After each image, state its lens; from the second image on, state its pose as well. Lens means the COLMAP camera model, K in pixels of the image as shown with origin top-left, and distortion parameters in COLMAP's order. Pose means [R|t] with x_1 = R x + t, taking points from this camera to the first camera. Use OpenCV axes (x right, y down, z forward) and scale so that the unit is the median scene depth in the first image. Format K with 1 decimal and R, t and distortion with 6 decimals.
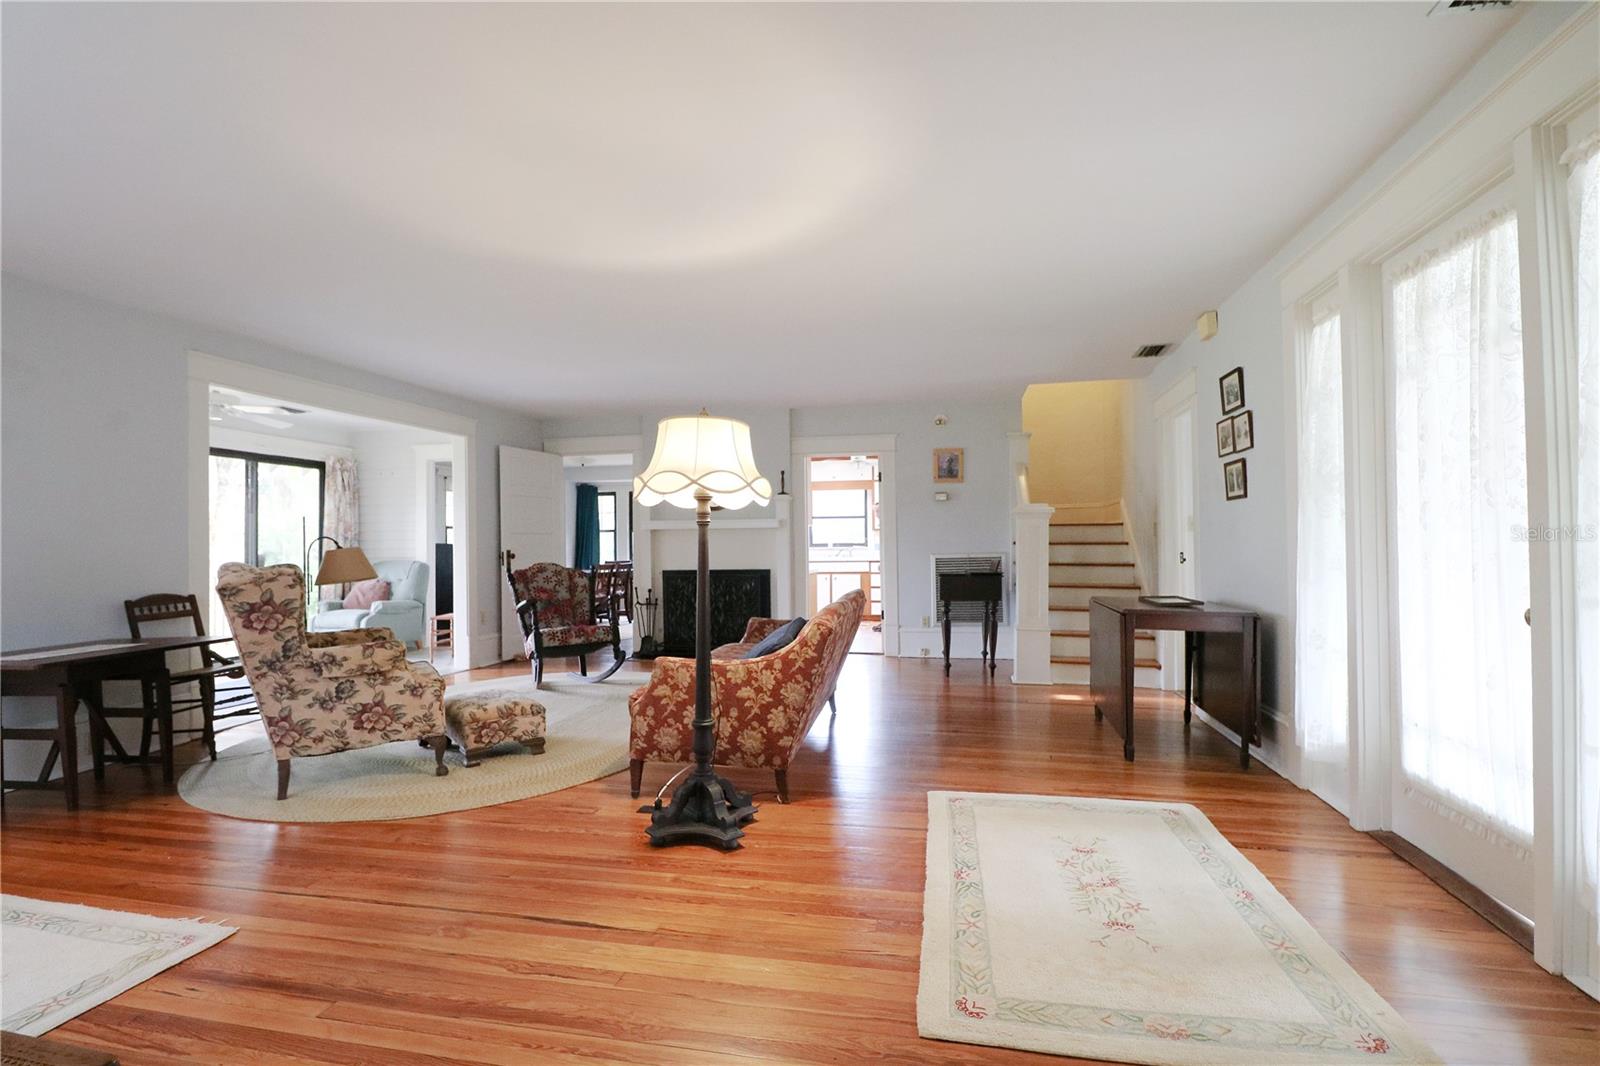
lens RADIAL K [[746.5, 0, 796.5], [0, 746.5, 539.8], [0, 0, 1]] dist [-0.022283, -0.000897]
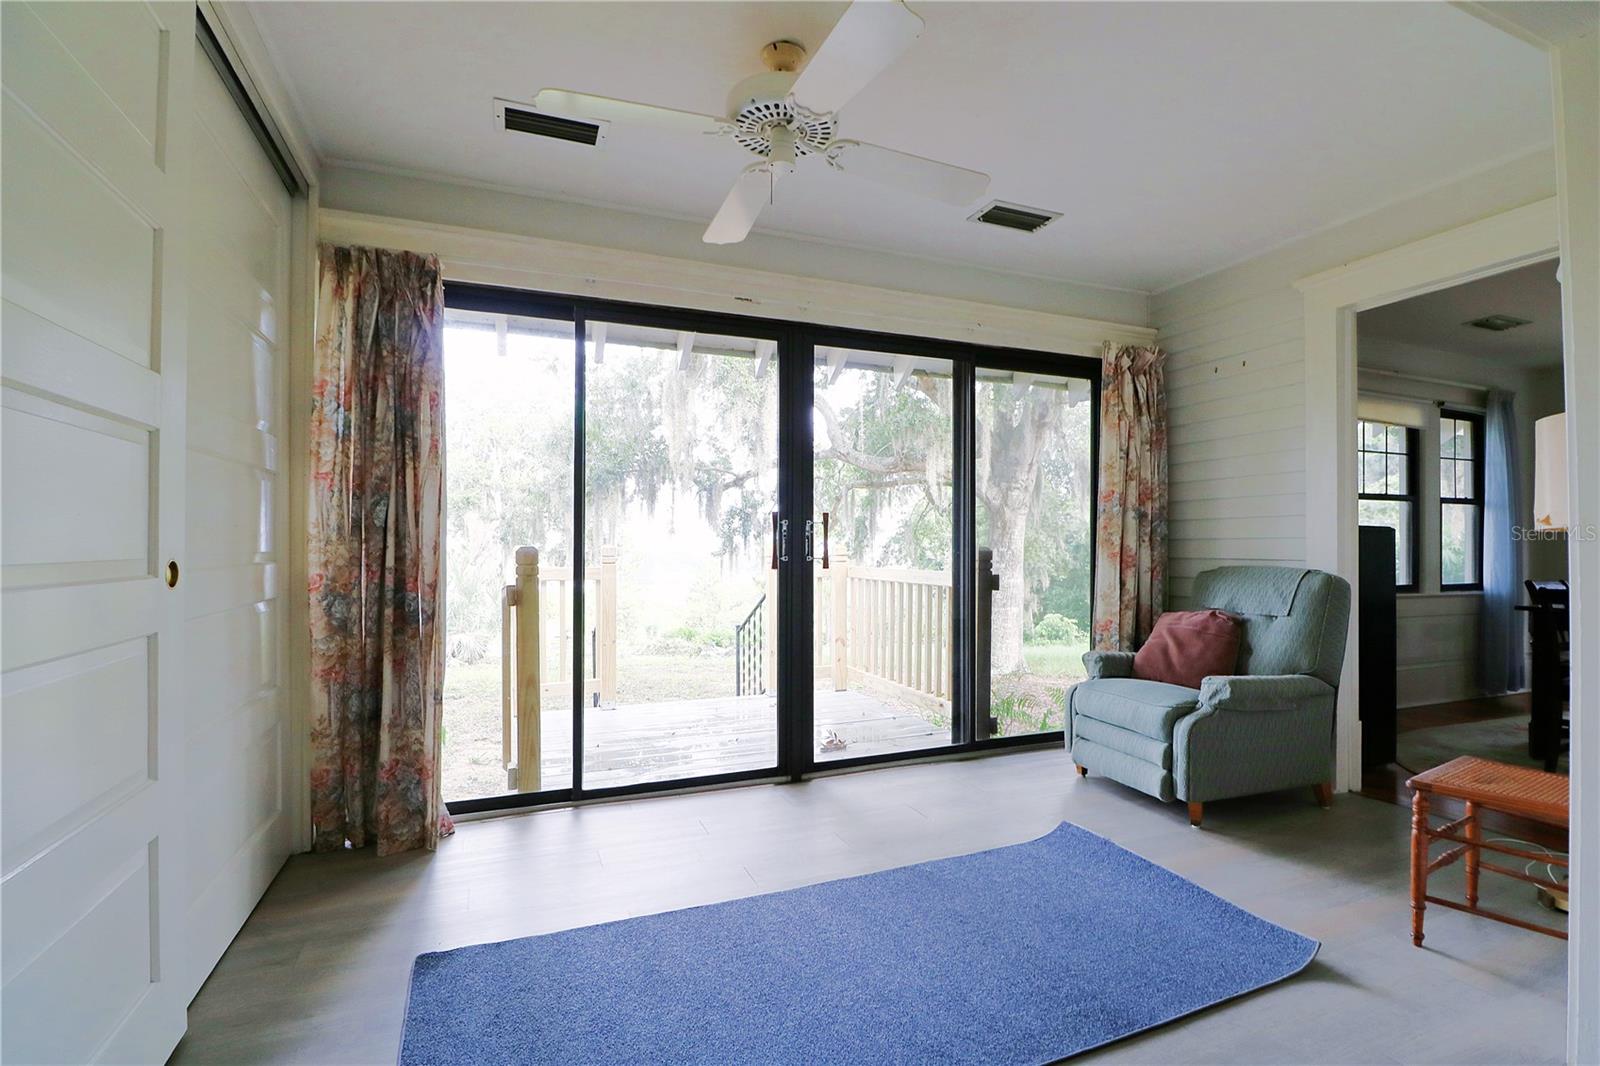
lens RADIAL K [[746.5, 0, 801.4], [0, 746.5, 540.6], [0, 0, 1]] dist [-0.022283, -0.000897]
pose [[0.546637, -0.002075, -0.837367, -0.337562], [0.002503, 0.999997, -0.000844, 0.013539], [0.837366, -0.001634, 0.546641, 0.569906]]
